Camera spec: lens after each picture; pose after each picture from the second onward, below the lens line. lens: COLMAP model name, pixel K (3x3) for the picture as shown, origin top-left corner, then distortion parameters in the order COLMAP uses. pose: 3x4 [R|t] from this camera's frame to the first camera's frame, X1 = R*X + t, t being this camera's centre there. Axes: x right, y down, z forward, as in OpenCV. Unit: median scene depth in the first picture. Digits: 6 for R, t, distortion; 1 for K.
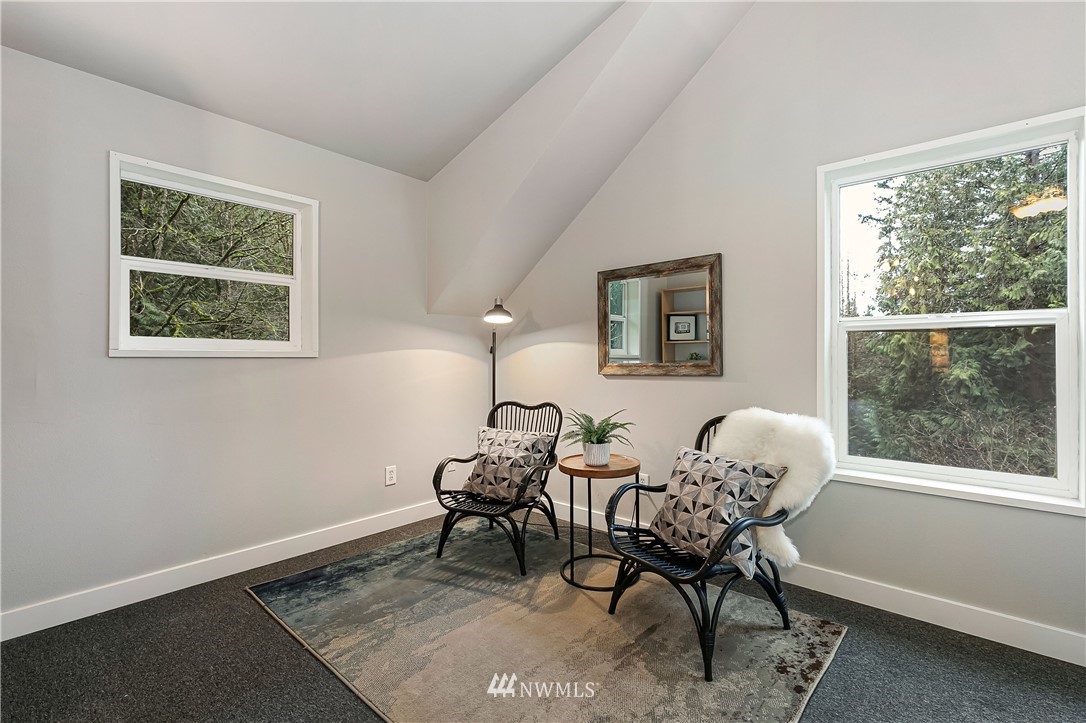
lens RADIAL K [[497.0, 0, 549.7], [0, 497.0, 368.6], [0, 0, 1]] dist [-0.000568, -0.000368]
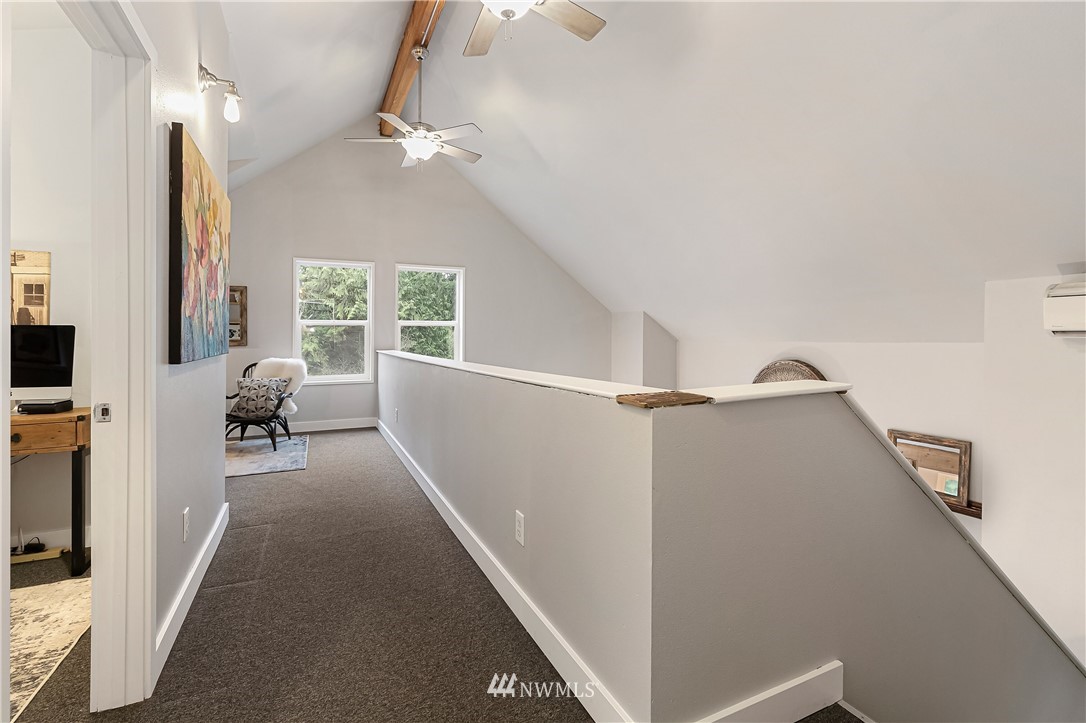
lens RADIAL K [[491.3, 0, 547.3], [0, 491.3, 336.1], [0, 0, 1]] dist [0.001265, 0.000275]
pose [[0.397312, -0.002011, 0.917681, -1.230353], [0.019608, 0.999788, -0.006299, 0.013626], [-0.917474, 0.020497, 0.397267, -1.162538]]
